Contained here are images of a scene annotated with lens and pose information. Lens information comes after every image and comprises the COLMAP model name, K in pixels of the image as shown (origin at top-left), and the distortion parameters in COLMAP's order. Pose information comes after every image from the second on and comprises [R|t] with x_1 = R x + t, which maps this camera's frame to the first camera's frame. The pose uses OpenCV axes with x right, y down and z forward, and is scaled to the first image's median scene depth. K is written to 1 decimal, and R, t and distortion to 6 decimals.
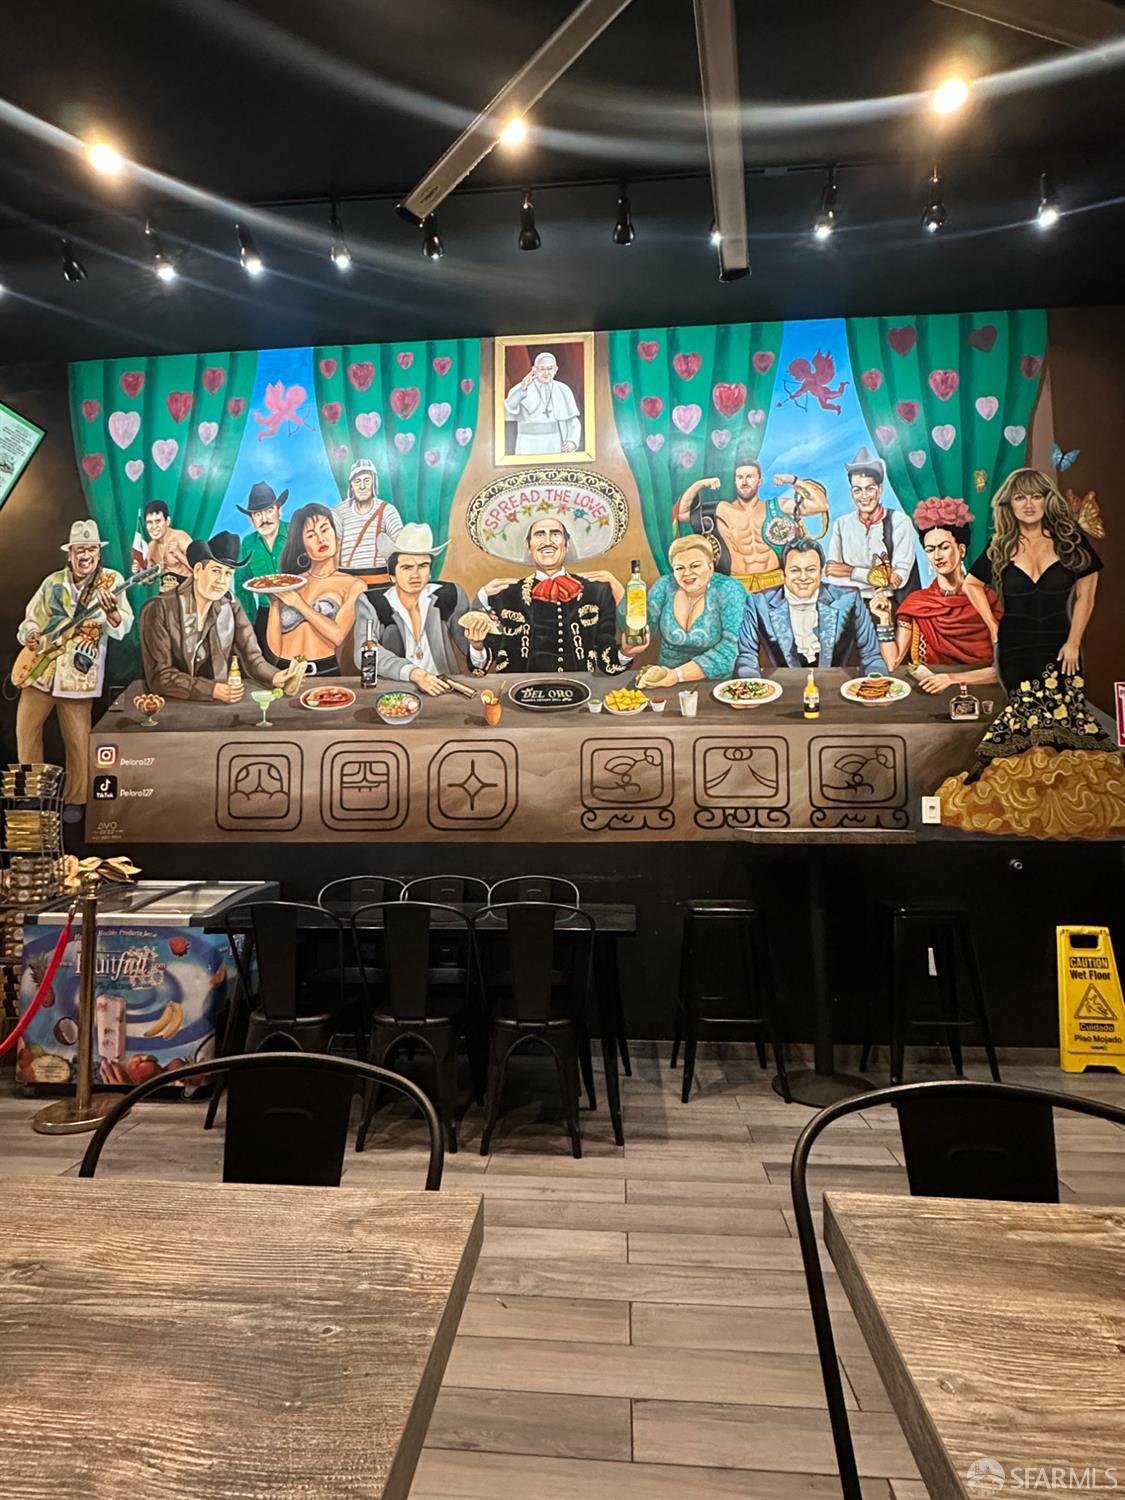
lens RADIAL K [[746.4, 0, 562.2], [0, 746.4, 749.5], [0, 0, 1]] dist [-0.010154, -0.000744]
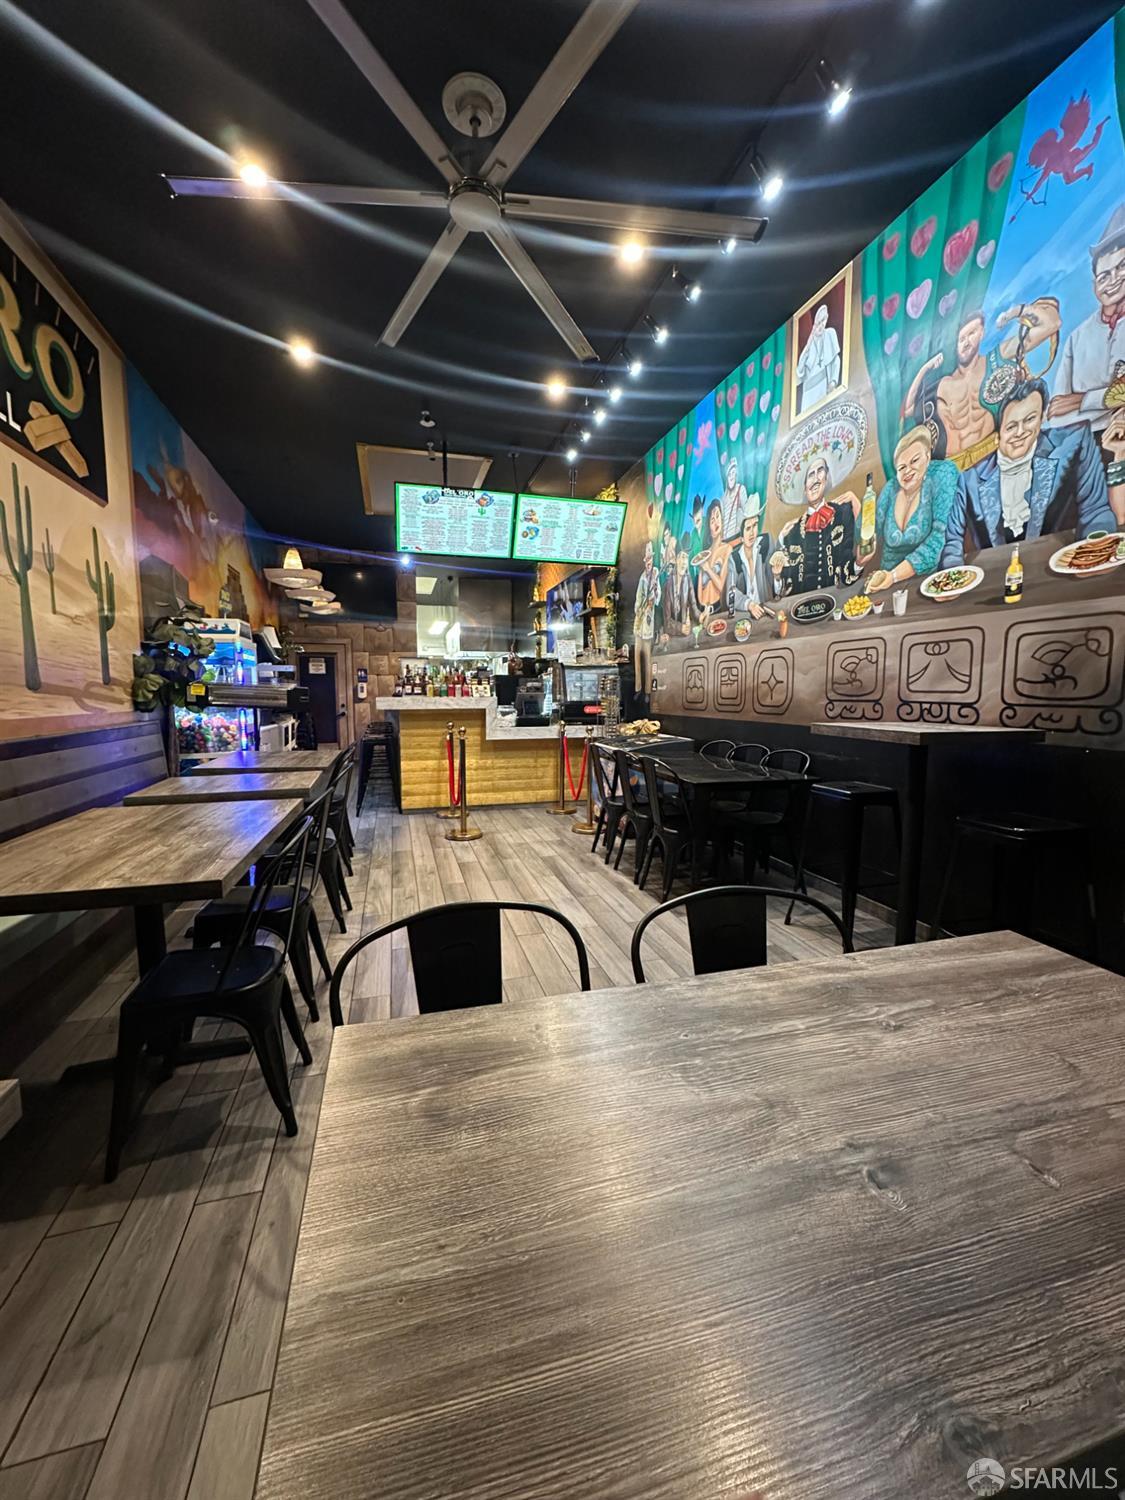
lens RADIAL K [[611.2, 0, 557.2], [0, 611.2, 741.4], [0, 0, 1]] dist [-0.008306, 0.000127]
pose [[0.329575, 0.080621, -0.940681, 0.819634], [0.082599, 0.990065, 0.113793, -0.005538], [0.940509, -0.115203, 0.319641, 0.244275]]
